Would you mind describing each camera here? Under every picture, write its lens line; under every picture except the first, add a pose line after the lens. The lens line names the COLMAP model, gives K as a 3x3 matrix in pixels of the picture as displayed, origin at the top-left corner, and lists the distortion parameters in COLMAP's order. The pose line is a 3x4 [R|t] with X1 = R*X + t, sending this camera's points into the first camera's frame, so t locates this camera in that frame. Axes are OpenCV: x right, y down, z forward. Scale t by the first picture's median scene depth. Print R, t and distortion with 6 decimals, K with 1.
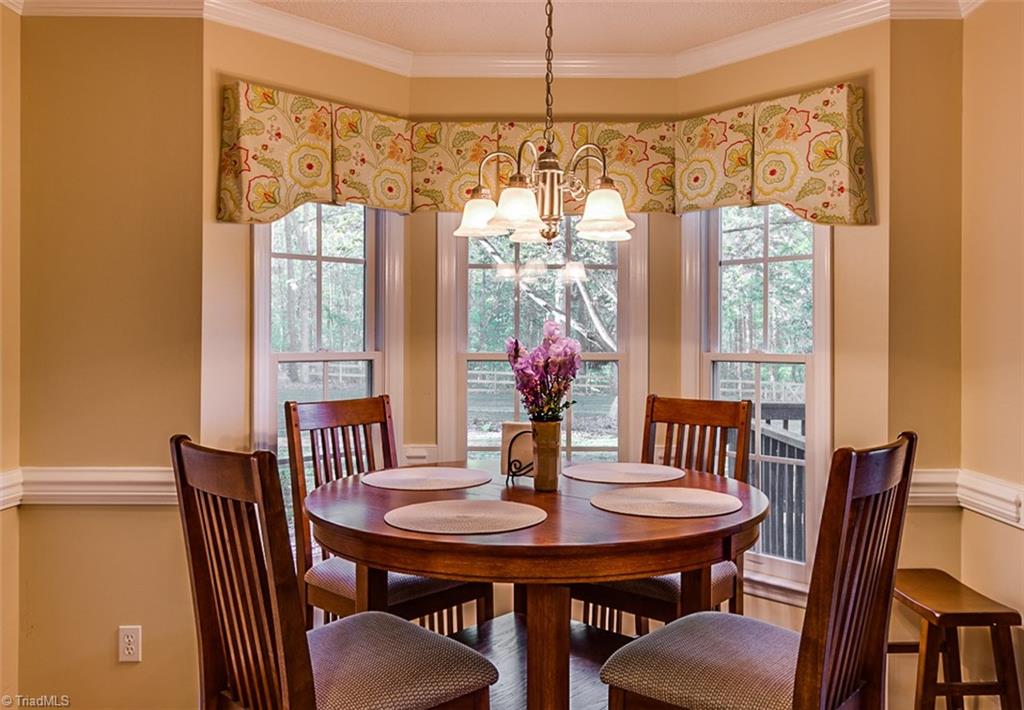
lens RADIAL K [[887.2, 0, 512.5], [0, 887.2, 348.8], [0, 0, 1]] dist [-0.014926, -0.000461]
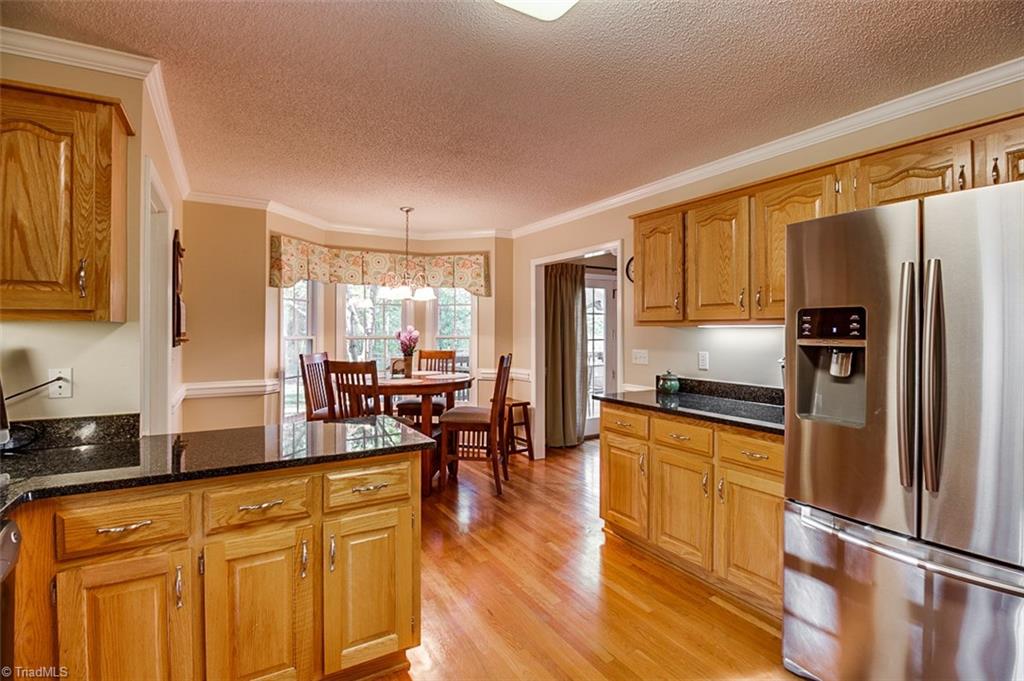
lens RADIAL K [[500.1, 0, 515.4], [0, 500.1, 331.6], [0, 0, 1]] dist [-0.019187, -0.001490]
pose [[0.860914, -0.000545, 0.508750, -0.451644], [0.002064, 0.999995, -0.002420, -0.004478], [-0.508746, 0.003134, 0.860911, -0.644259]]
